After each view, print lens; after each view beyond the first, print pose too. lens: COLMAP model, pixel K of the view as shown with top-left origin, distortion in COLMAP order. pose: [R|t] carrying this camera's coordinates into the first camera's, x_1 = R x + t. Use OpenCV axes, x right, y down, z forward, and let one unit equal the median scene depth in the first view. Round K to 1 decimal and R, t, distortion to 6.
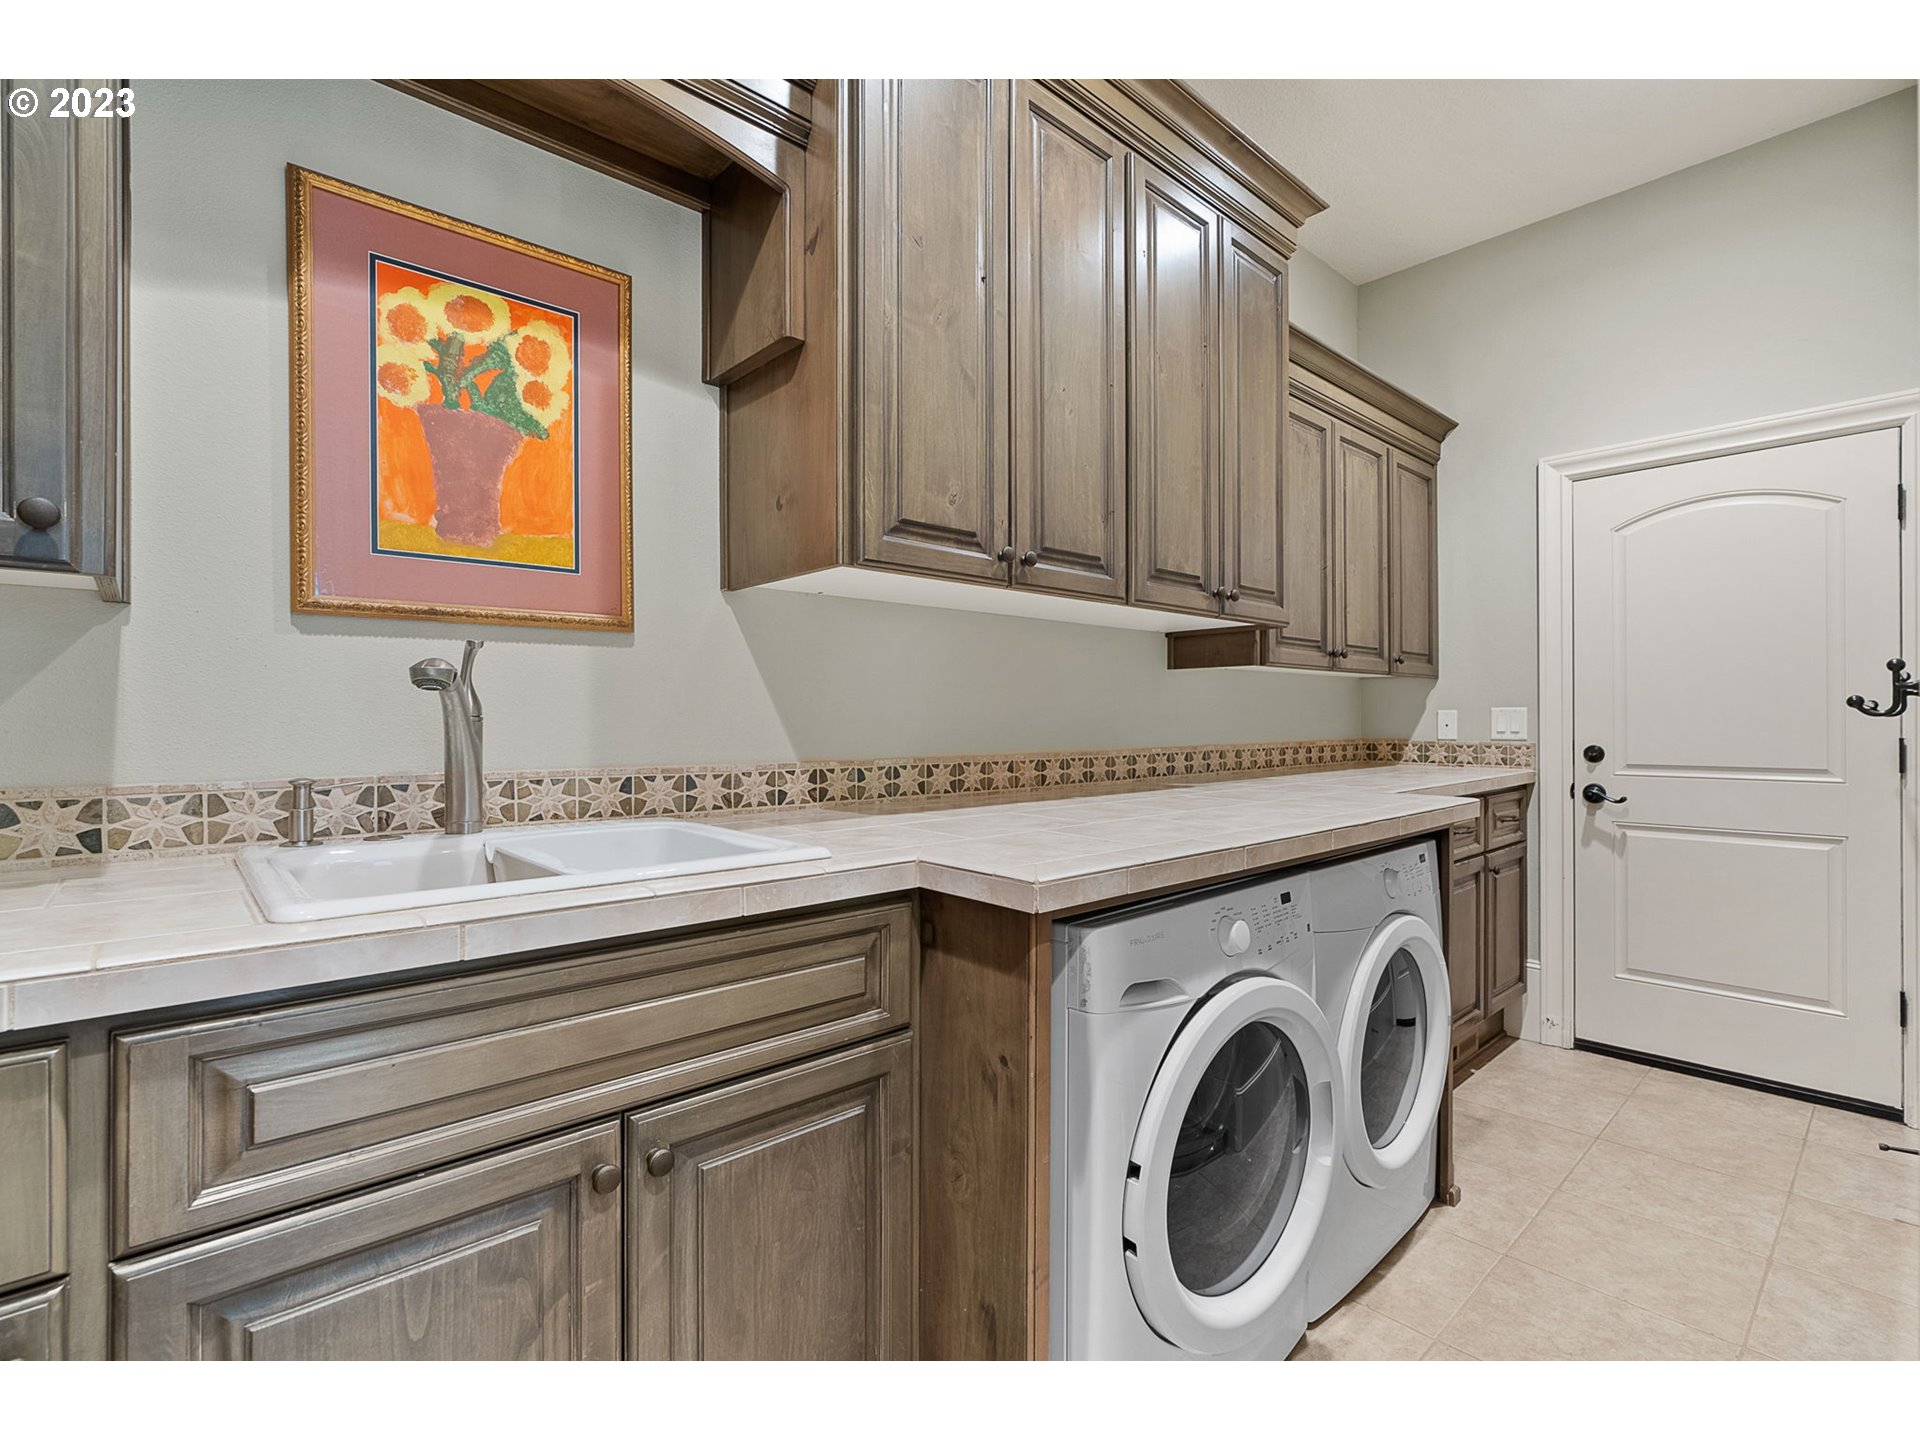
lens RADIAL K [[887.4, 0, 955.2], [0, 887.4, 714.6], [0, 0, 1]] dist [-0.013646, 0.008137]
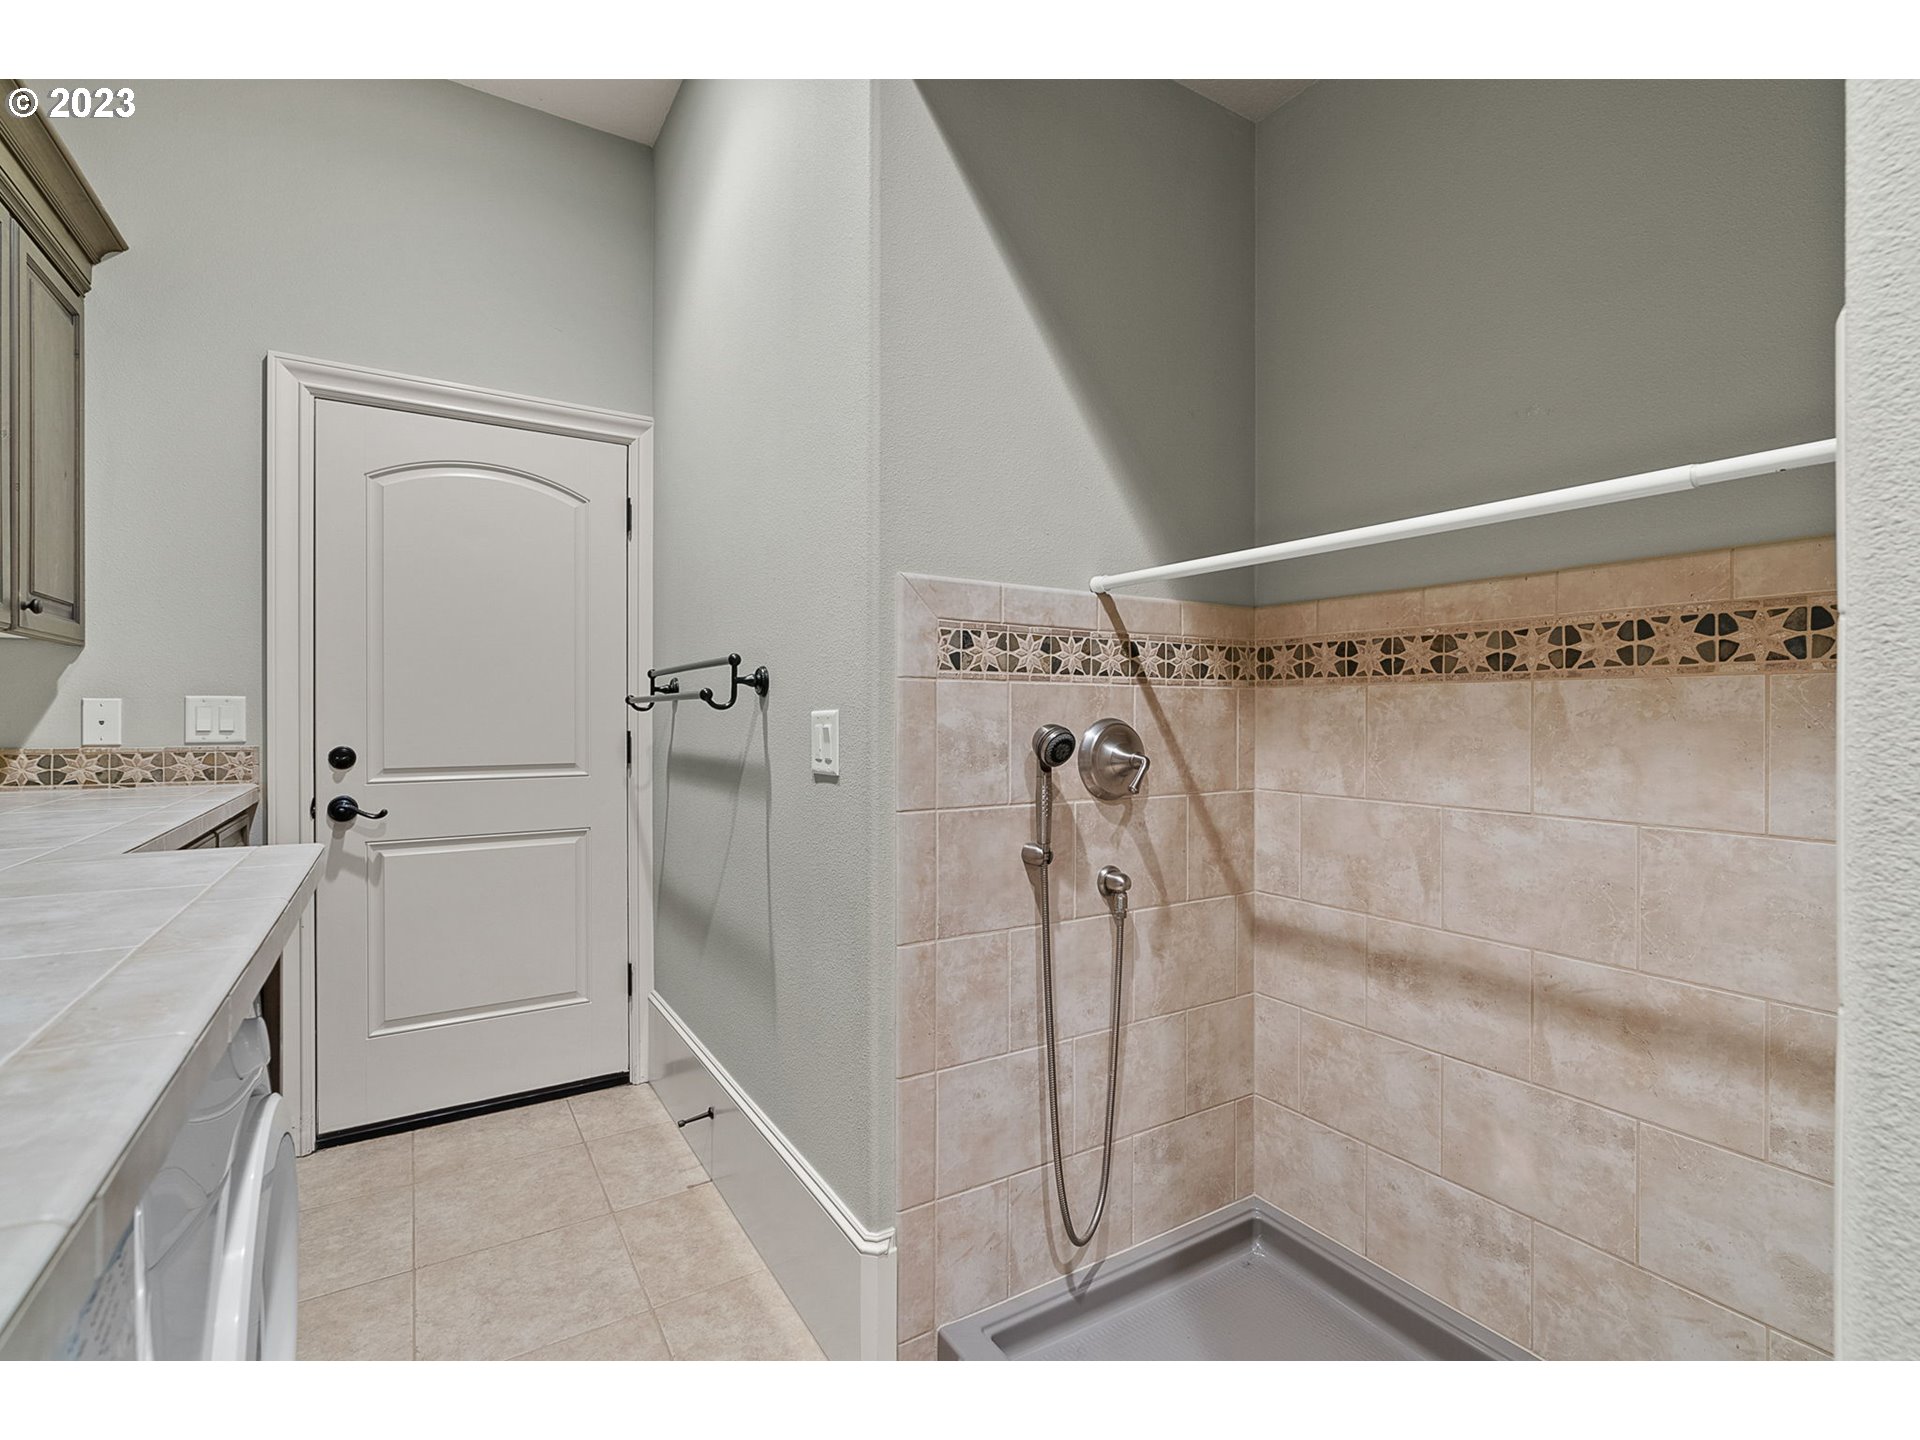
lens RADIAL K [[887.4, 0, 955.2], [0, 887.4, 714.6], [0, 0, 1]] dist [-0.013646, 0.008137]
pose [[0.172250, 0.001129, 0.985053, 0.054848], [-0.005857, 0.999983, -0.000122, 0.003594], [-0.985036, -0.005749, 0.172254, 0.350229]]
